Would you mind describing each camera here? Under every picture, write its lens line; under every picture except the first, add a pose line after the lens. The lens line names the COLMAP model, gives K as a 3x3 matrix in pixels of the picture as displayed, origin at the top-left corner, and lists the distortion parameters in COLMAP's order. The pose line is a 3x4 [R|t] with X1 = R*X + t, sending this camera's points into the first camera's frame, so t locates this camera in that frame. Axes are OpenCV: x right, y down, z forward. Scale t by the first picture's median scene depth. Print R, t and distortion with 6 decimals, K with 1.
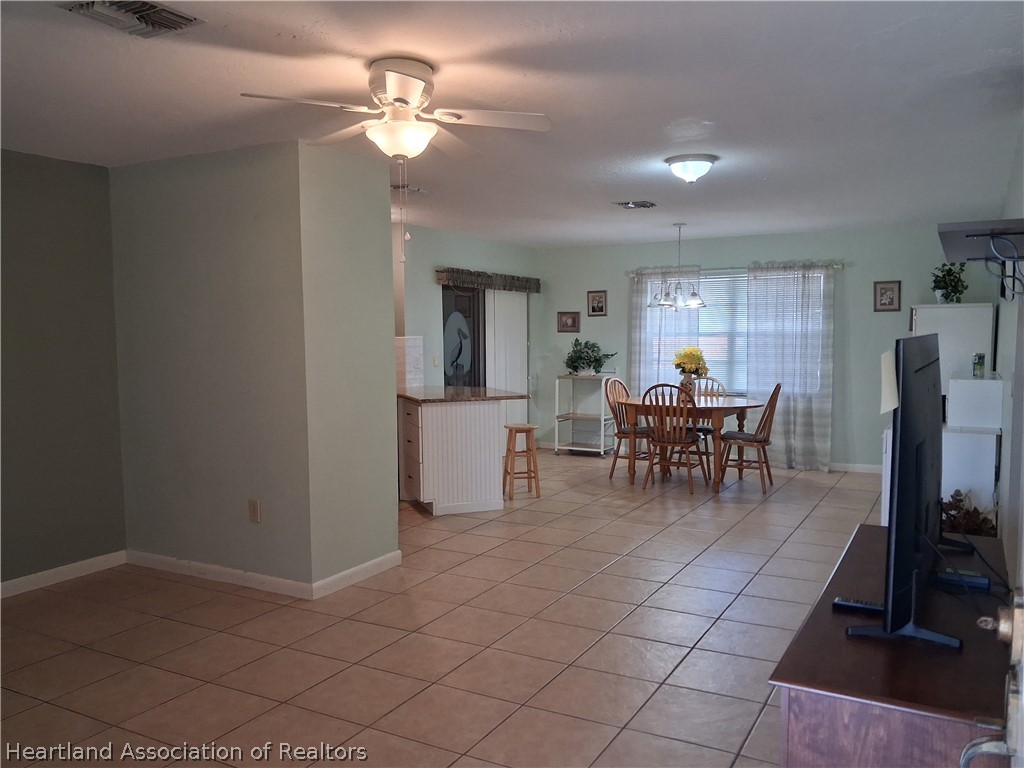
lens RADIAL K [[817.1, 0, 529.4], [0, 817.1, 397.6], [0, 0, 1]] dist [-0.005902, -0.008089]
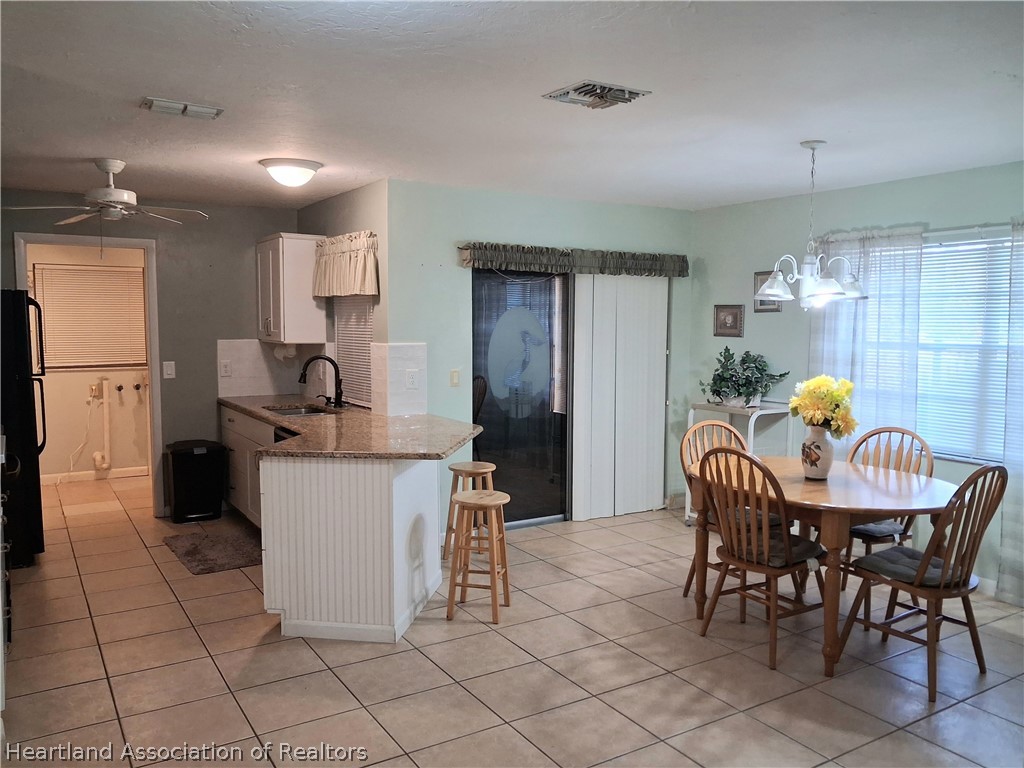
lens RADIAL K [[807.2, 0, 531.7], [0, 807.2, 382.1], [0, 0, 1]] dist [-0.009292, -0.003319]
pose [[0.873976, 0.045982, -0.483789, 0.242534], [-0.046579, 0.998856, 0.010792, -0.046969], [0.483731, 0.013103, 0.875118, 0.391317]]
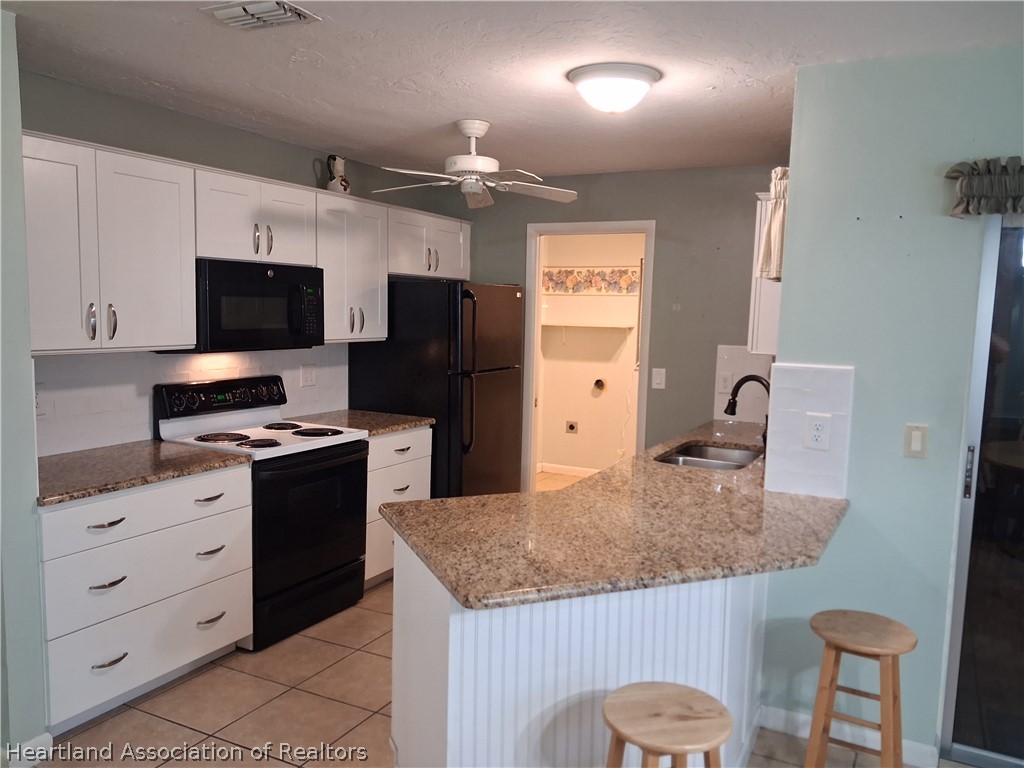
lens RADIAL K [[798.8, 0, 535.8], [0, 798.8, 382.8], [0, 0, 1]] dist [0.013221, -0.011958]
pose [[0.018811, 0.096223, -0.995182, 0.193387], [-0.105003, 0.990044, 0.093742, -0.075538], [0.994294, 0.102734, 0.028727, 0.737908]]
